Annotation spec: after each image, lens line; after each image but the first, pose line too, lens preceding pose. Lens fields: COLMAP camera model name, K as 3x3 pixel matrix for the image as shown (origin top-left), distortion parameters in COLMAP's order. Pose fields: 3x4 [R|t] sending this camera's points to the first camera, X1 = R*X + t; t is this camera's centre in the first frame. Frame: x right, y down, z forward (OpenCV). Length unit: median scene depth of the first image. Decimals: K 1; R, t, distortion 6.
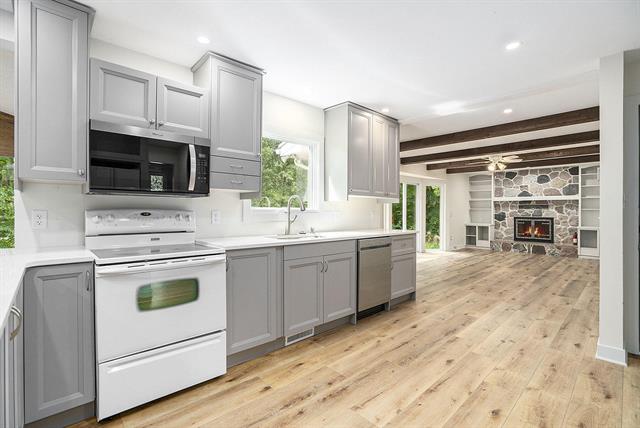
lens RADIAL K [[296.6, 0, 313.9], [0, 296.6, 214.1], [0, 0, 1]] dist [-0.041257, 0.004835]
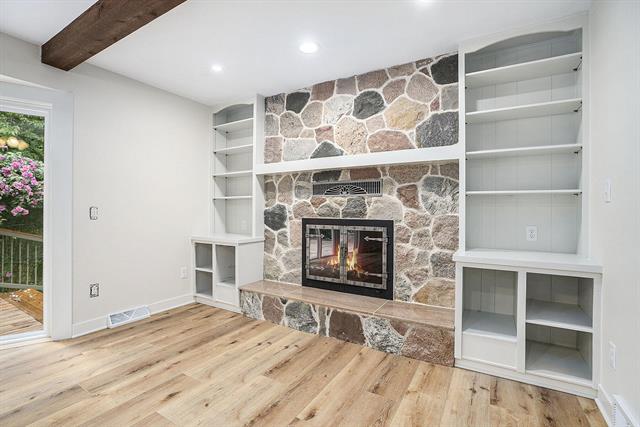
lens RADIAL K [[296.6, 0, 322.9], [0, 296.6, 211.8], [0, 0, 1]] dist [-0.041257, 0.004835]
pose [[0.957099, 0.006594, 0.289687, 0.642977], [-0.003568, 0.999933, -0.010975, 0.006247], [-0.289741, 0.009471, 0.957058, 0.689800]]
